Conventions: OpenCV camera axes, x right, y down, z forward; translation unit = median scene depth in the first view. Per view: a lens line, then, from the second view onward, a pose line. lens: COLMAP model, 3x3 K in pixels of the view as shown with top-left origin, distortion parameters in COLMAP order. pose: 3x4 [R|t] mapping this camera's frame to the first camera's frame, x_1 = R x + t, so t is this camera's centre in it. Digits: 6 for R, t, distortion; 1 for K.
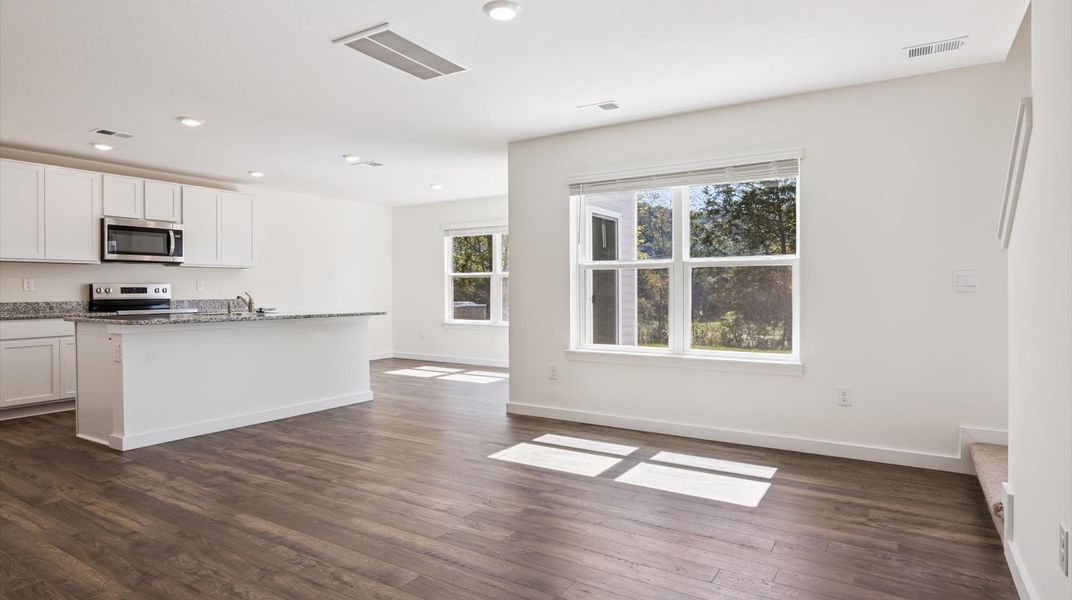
lens RADIAL K [[597.8, 0, 534.1], [0, 597.8, 295.1], [0, 0, 1]] dist [-0.006244, 0.000519]
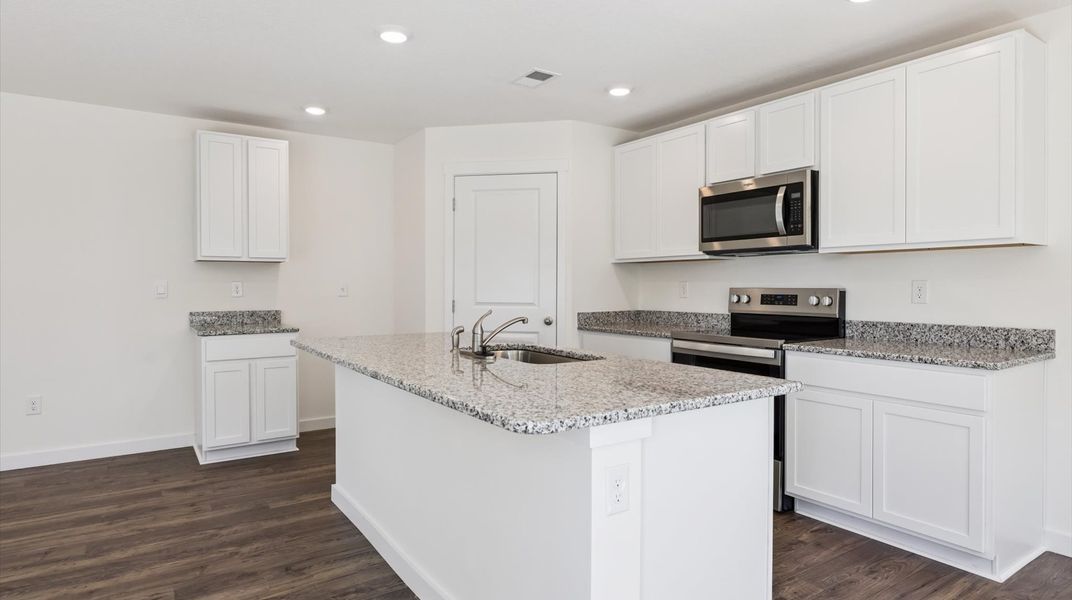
lens RADIAL K [[597.8, 0, 532.6], [0, 597.8, 291.2], [0, 0, 1]] dist [-0.006244, 0.000519]
pose [[-0.402096, 0.011896, -0.915520, -0.075379], [-0.008031, 0.999831, 0.016519, -0.044600], [0.915562, 0.013995, -0.401932, 1.884543]]
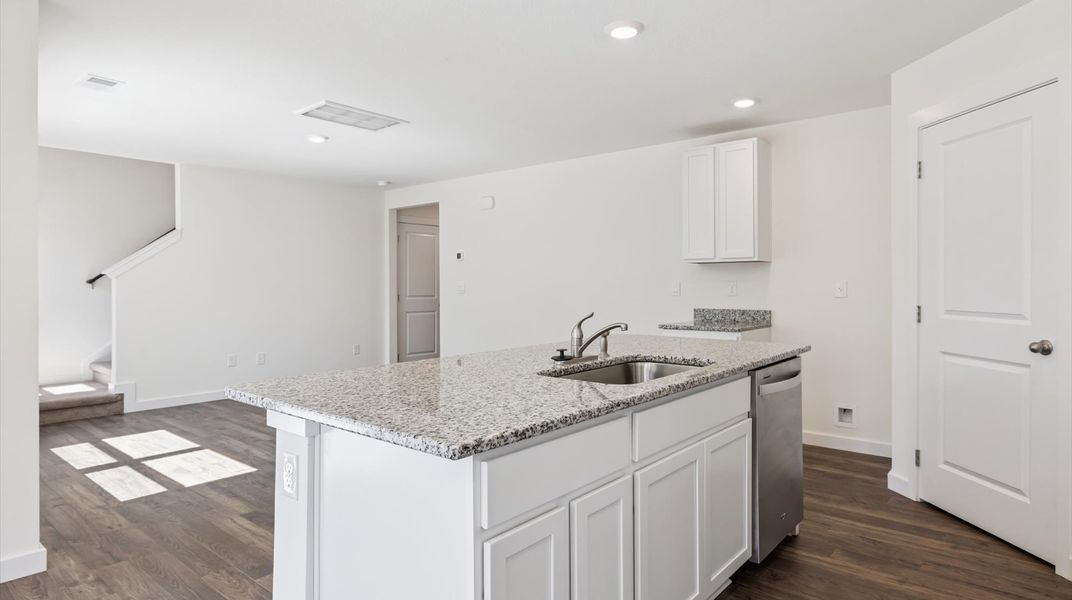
lens RADIAL K [[597.8, 0, 531.4], [0, 597.8, 286.4], [0, 0, 1]] dist [-0.006244, 0.000519]
pose [[-0.990653, 0.003654, 0.136357, -0.762491], [0.005172, 0.999929, 0.010778, -0.044699], [-0.136308, 0.011383, -0.990601, 2.208168]]
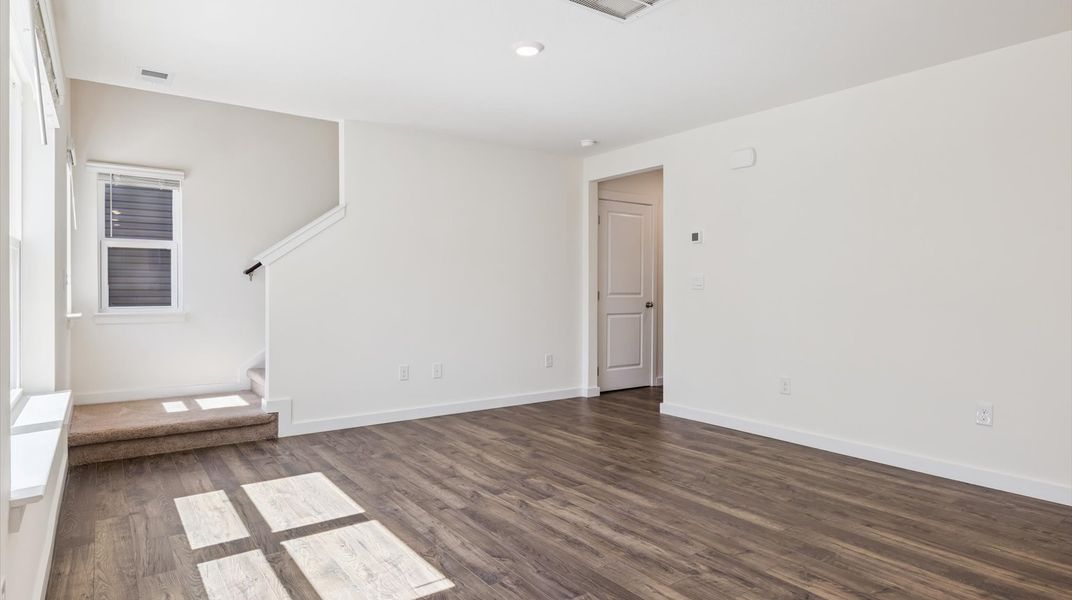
lens RADIAL K [[597.8, 0, 531.3], [0, 597.8, 294.6], [0, 0, 1]] dist [-0.006244, 0.000519]
pose [[-0.928681, -0.005259, 0.370843, -0.409667], [0.002116, 0.999808, 0.019477, -0.016413], [-0.370875, 0.018873, -0.928491, 1.727997]]
